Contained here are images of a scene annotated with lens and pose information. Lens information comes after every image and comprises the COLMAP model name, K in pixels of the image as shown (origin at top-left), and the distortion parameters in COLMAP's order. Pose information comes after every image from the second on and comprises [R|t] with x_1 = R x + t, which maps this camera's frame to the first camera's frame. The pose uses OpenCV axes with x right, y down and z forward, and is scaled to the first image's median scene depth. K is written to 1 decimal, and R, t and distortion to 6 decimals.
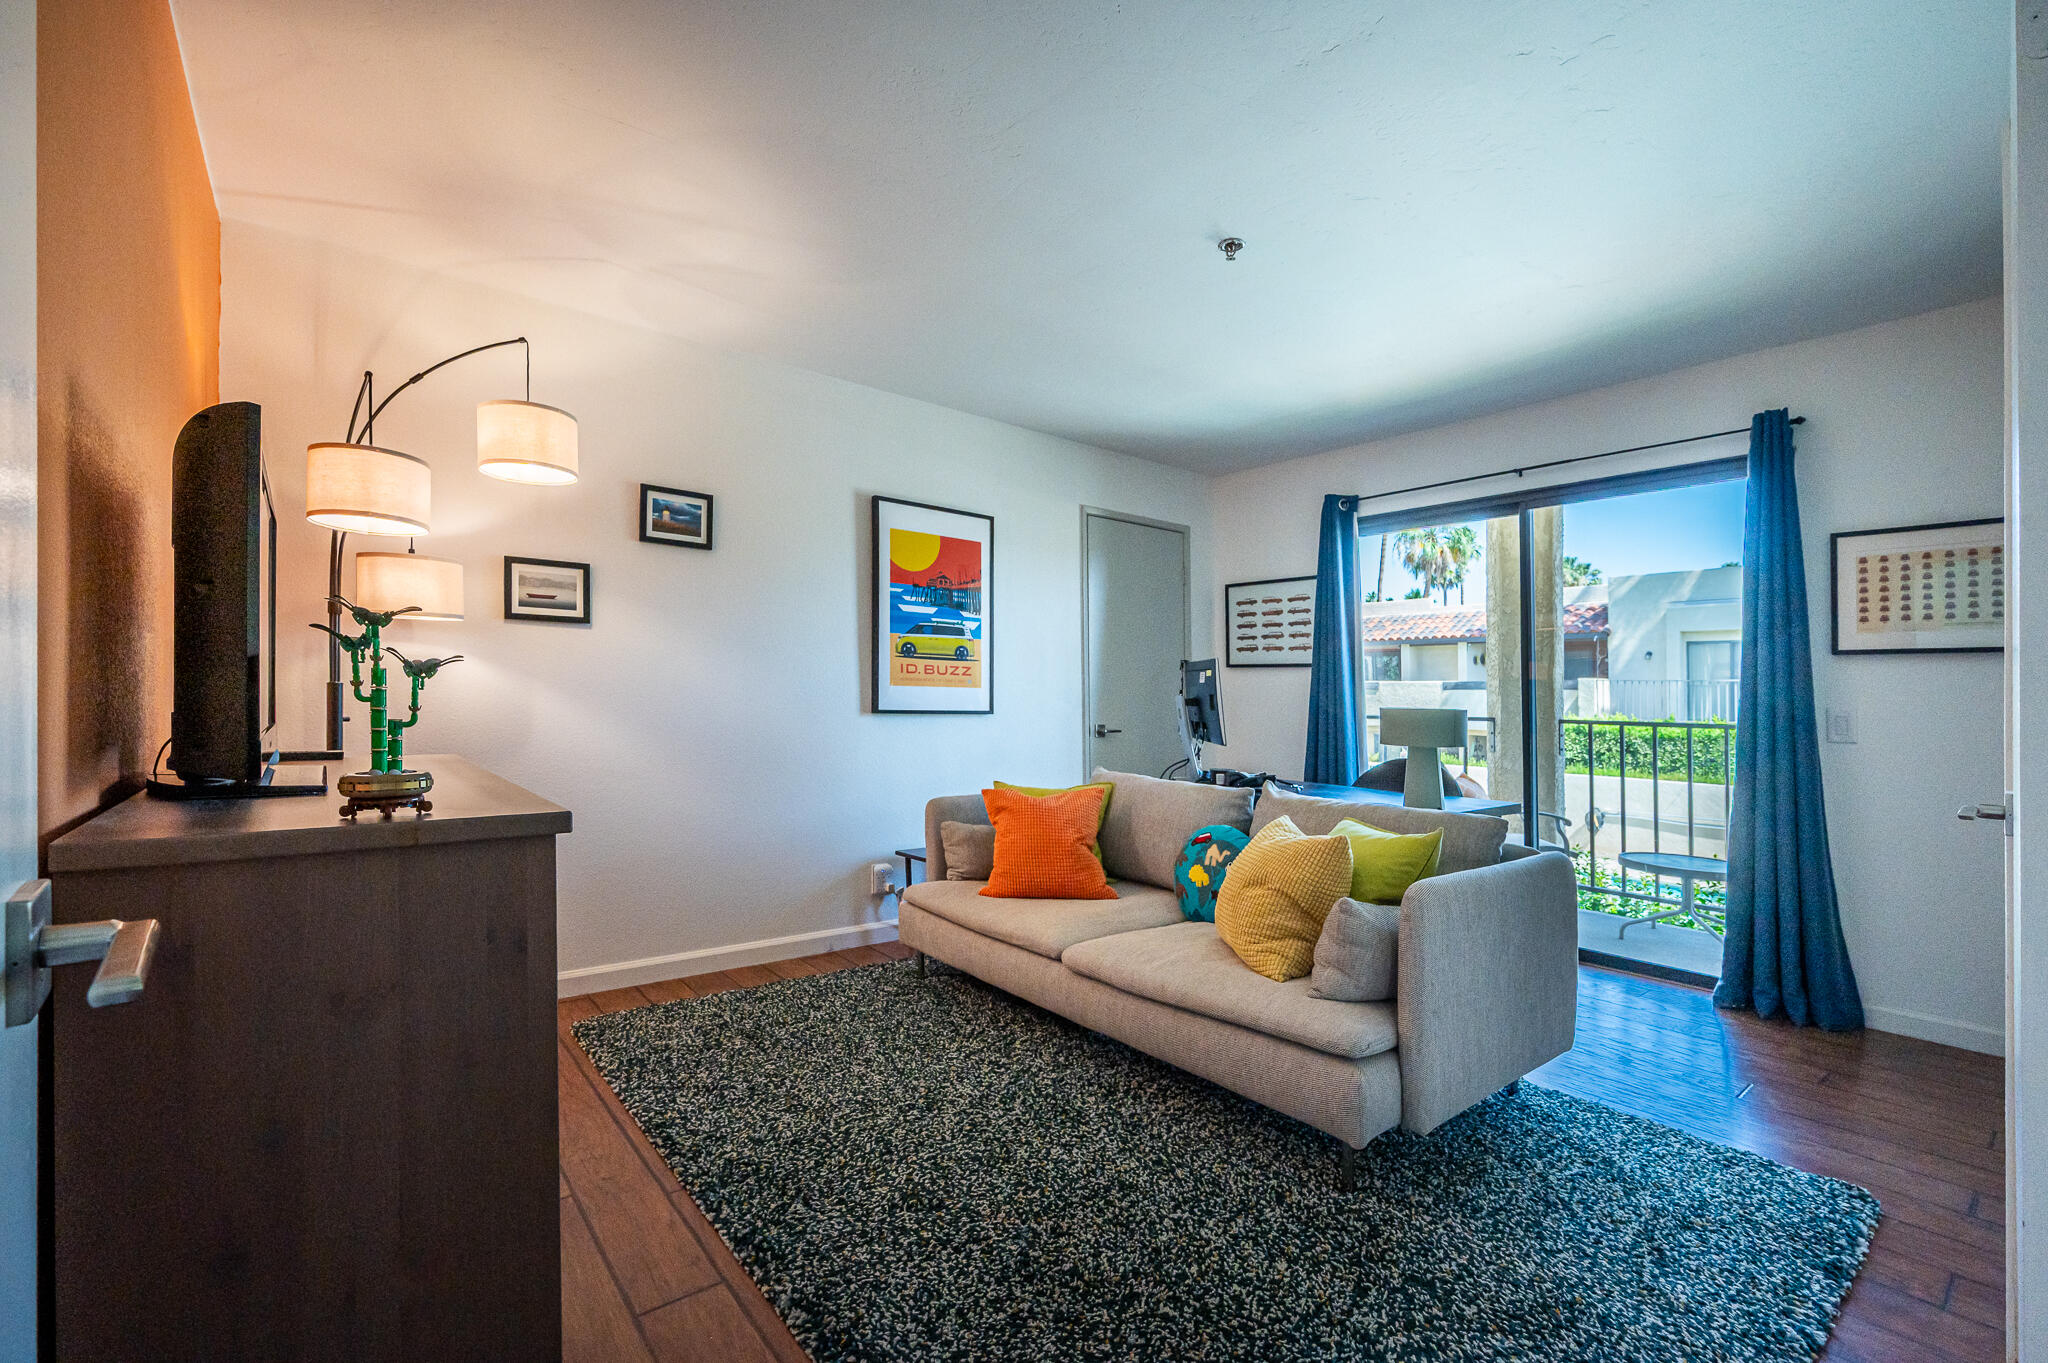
lens RADIAL K [[872.9, 0, 1024.0], [0, 872.9, 681.5], [0, 0, 1]] dist [0.000307, -0.000082]
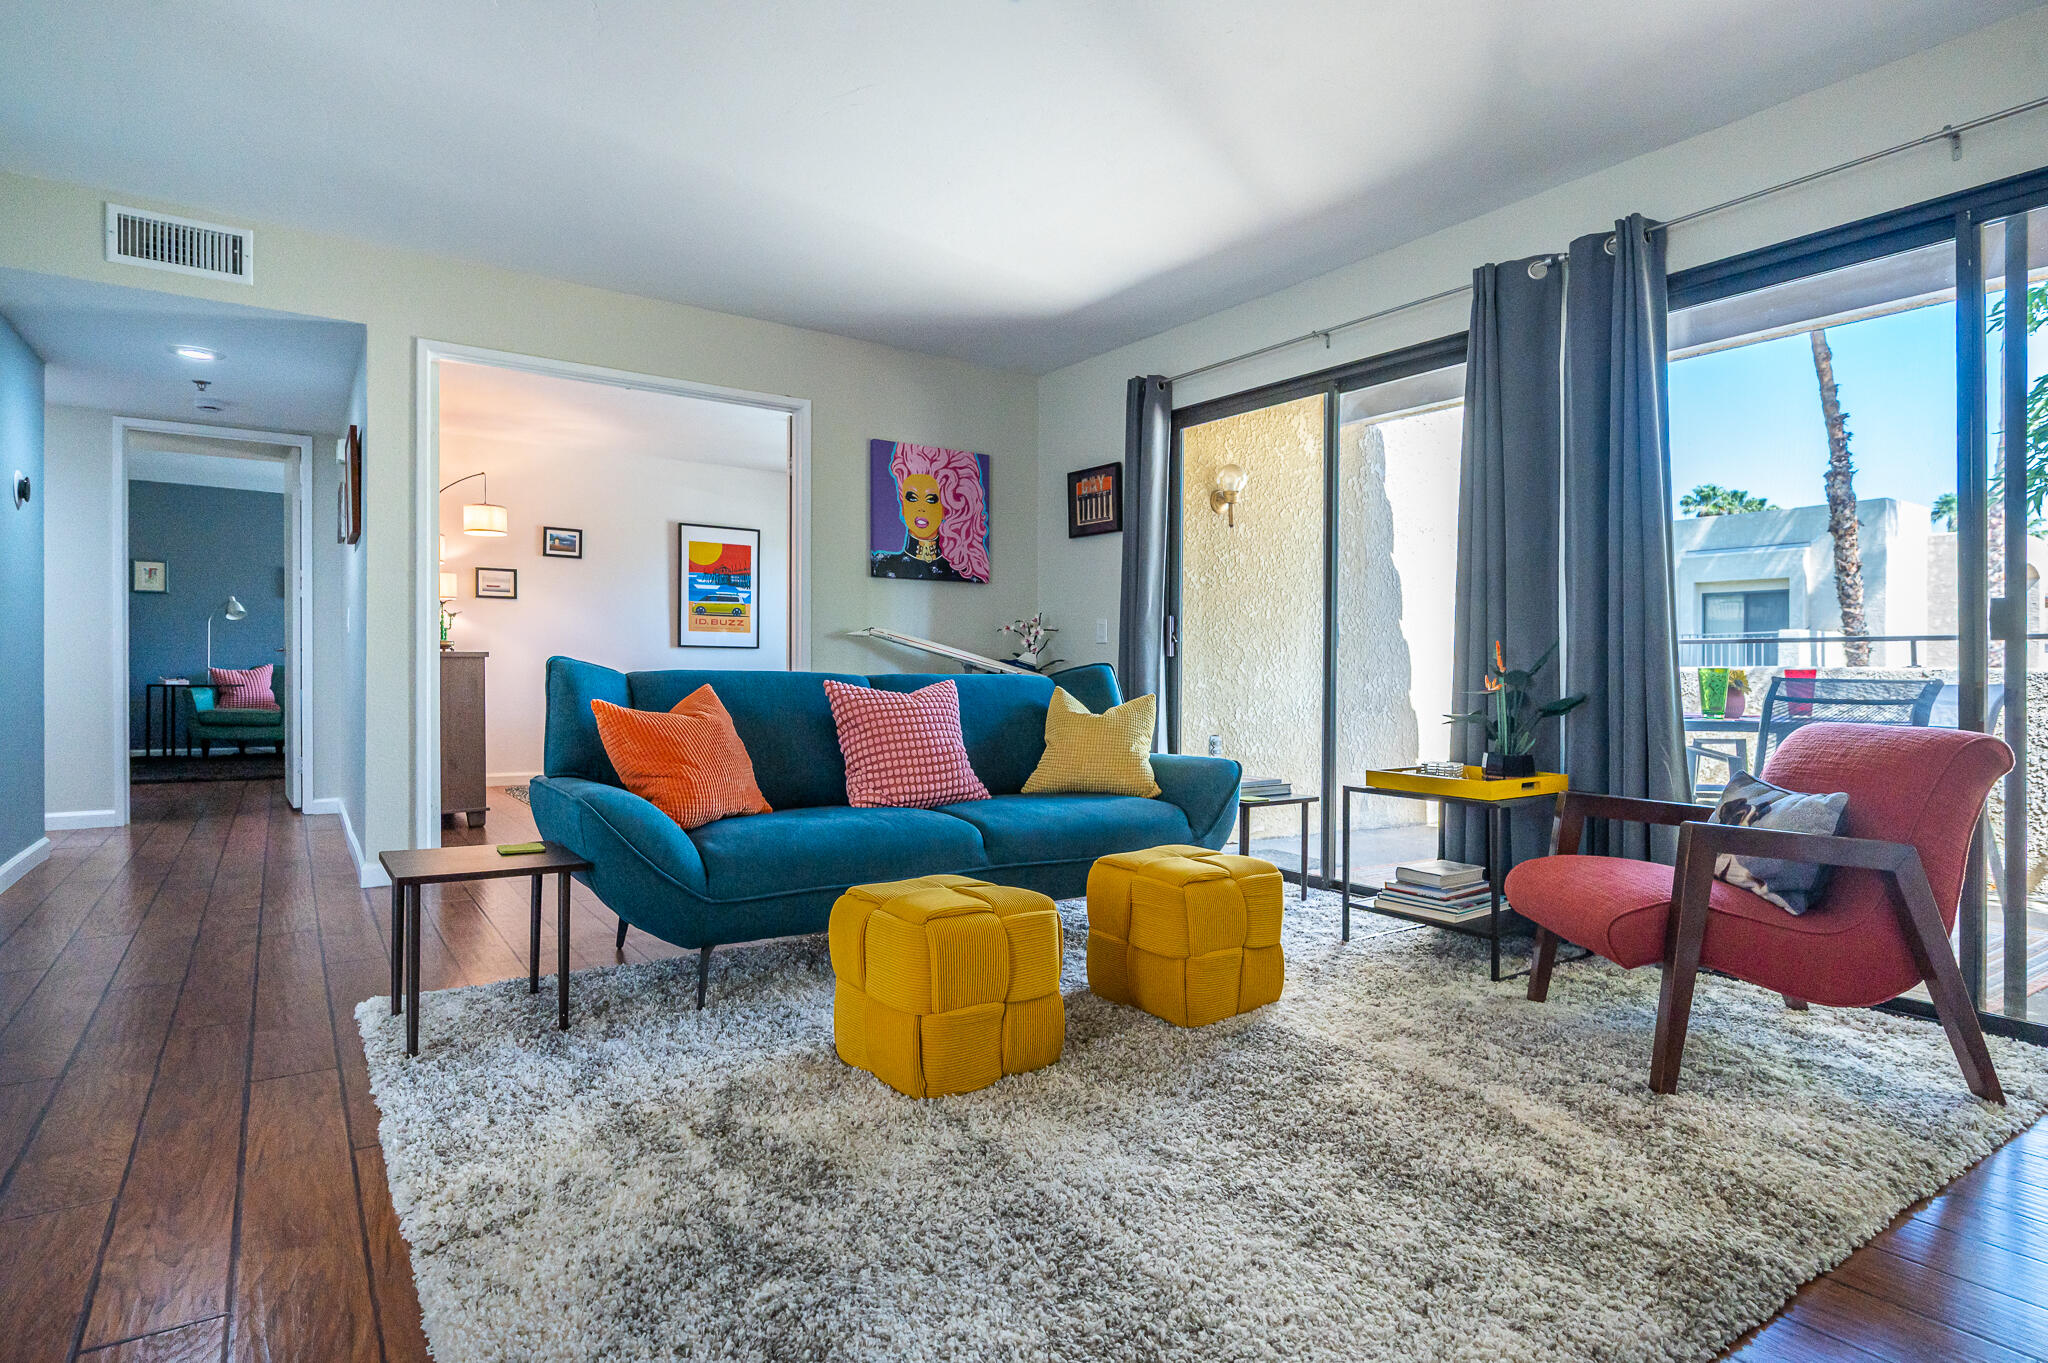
lens RADIAL K [[1065.3, 0, 1024.0], [0, 1065.3, 681.5], [0, 0, 1]] dist [0.002184, 0.000126]
pose [[0.997221, -0.009121, -0.073944, 0.670395], [0.011048, 0.999609, 0.025699, 0.058386], [0.073681, -0.026445, 0.996931, -1.085372]]
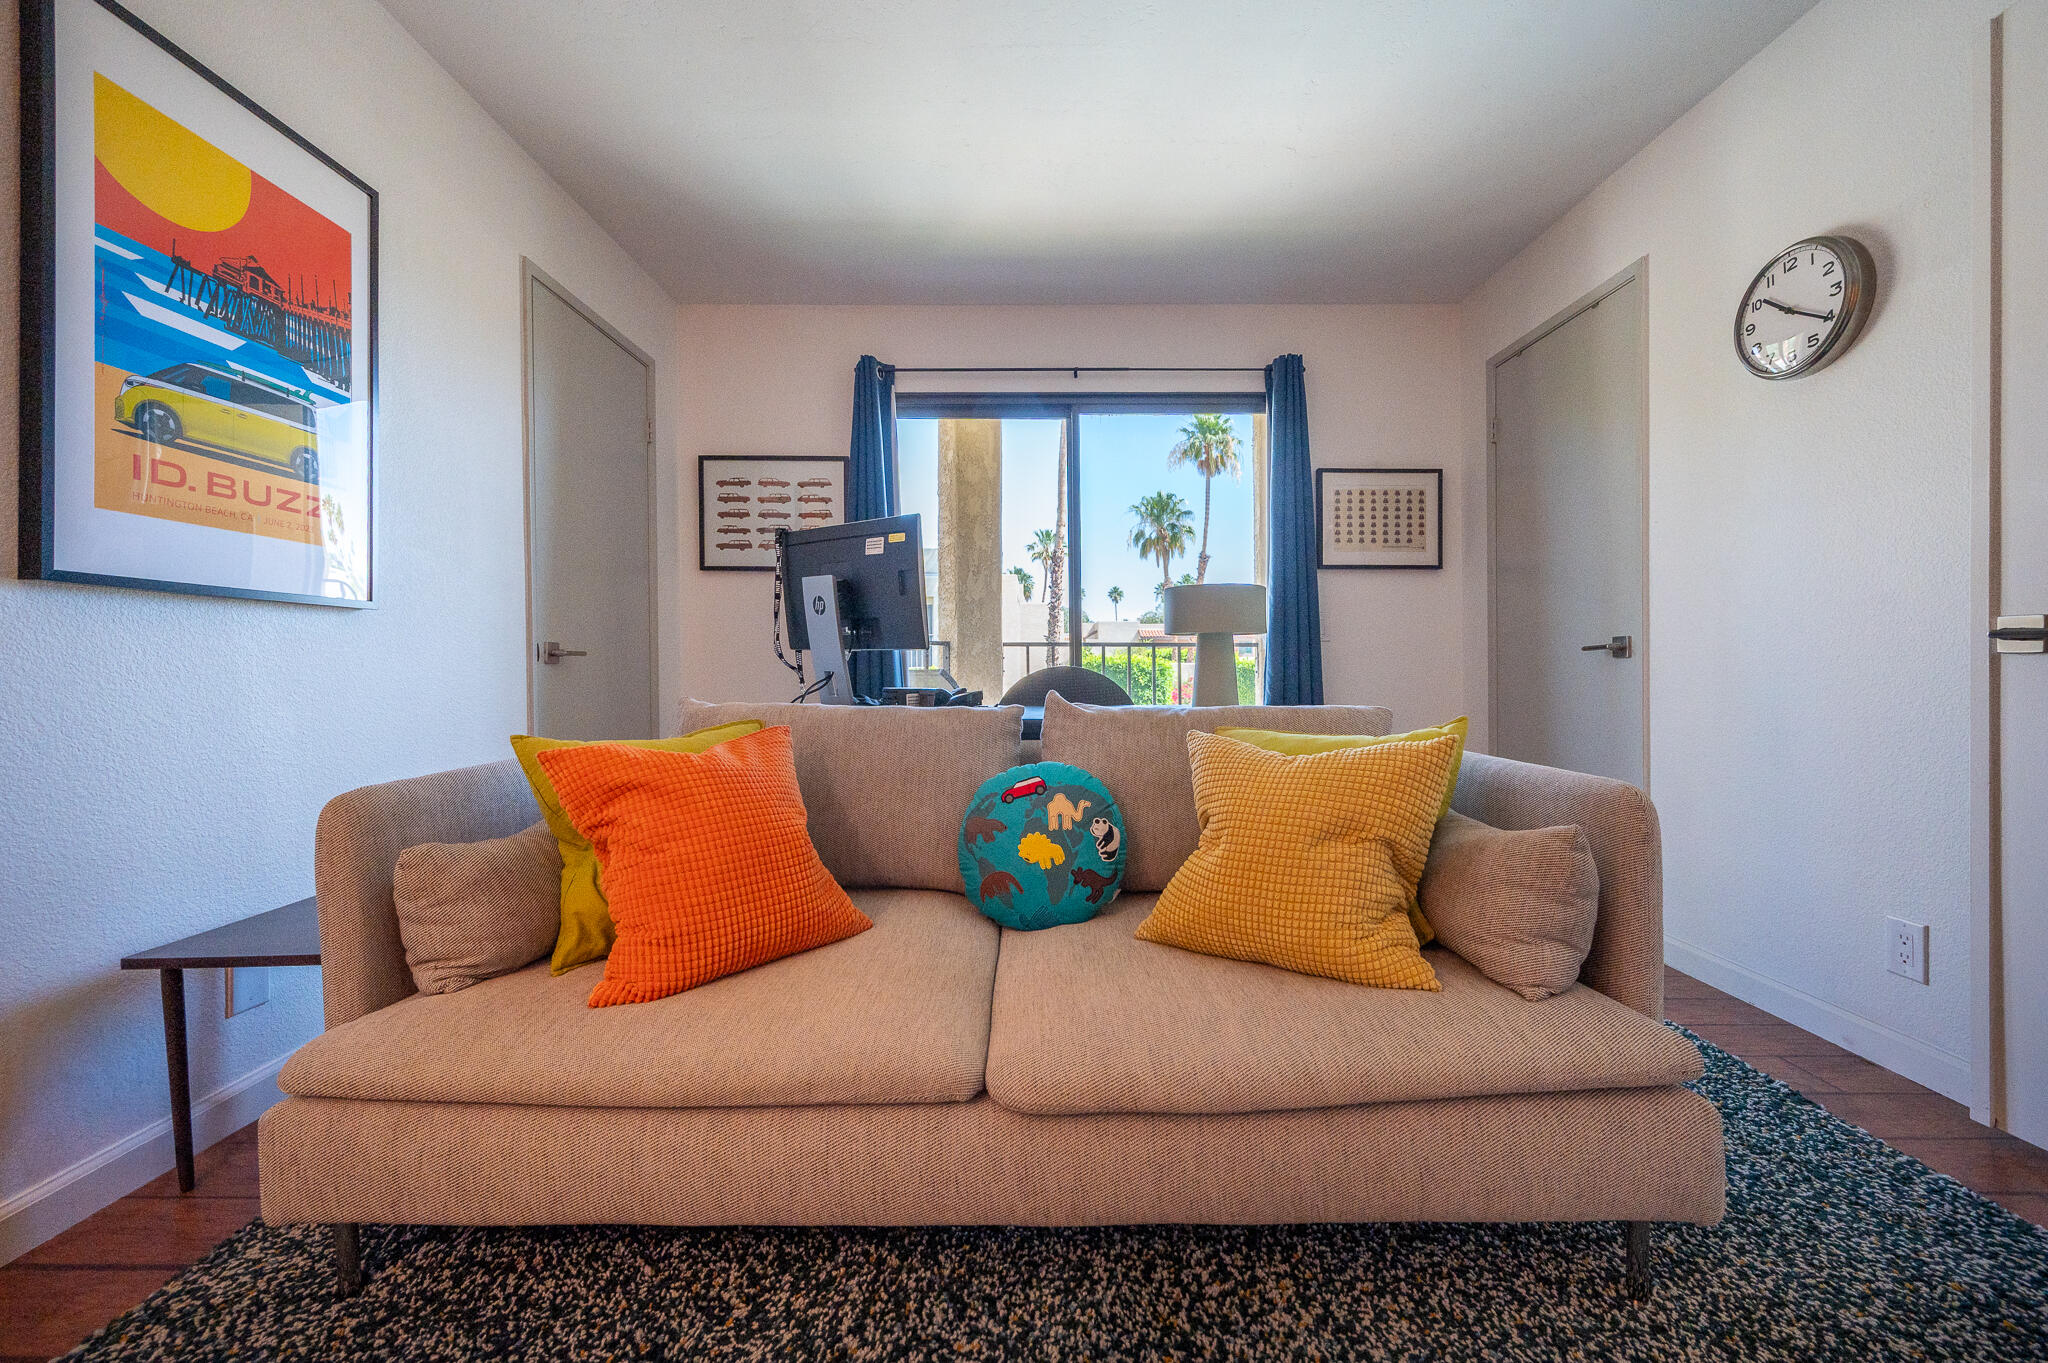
lens RADIAL K [[826.5, 0, 1032.7], [0, 826.5, 644.2], [0, 0, 1]] dist [0.001831, -0.000065]
pose [[0.626600, 0.000287, 0.779341, -0.175521], [-0.001623, 0.999998, 0.000937, 0.059823], [-0.779339, -0.001852, 0.626599, 0.476816]]
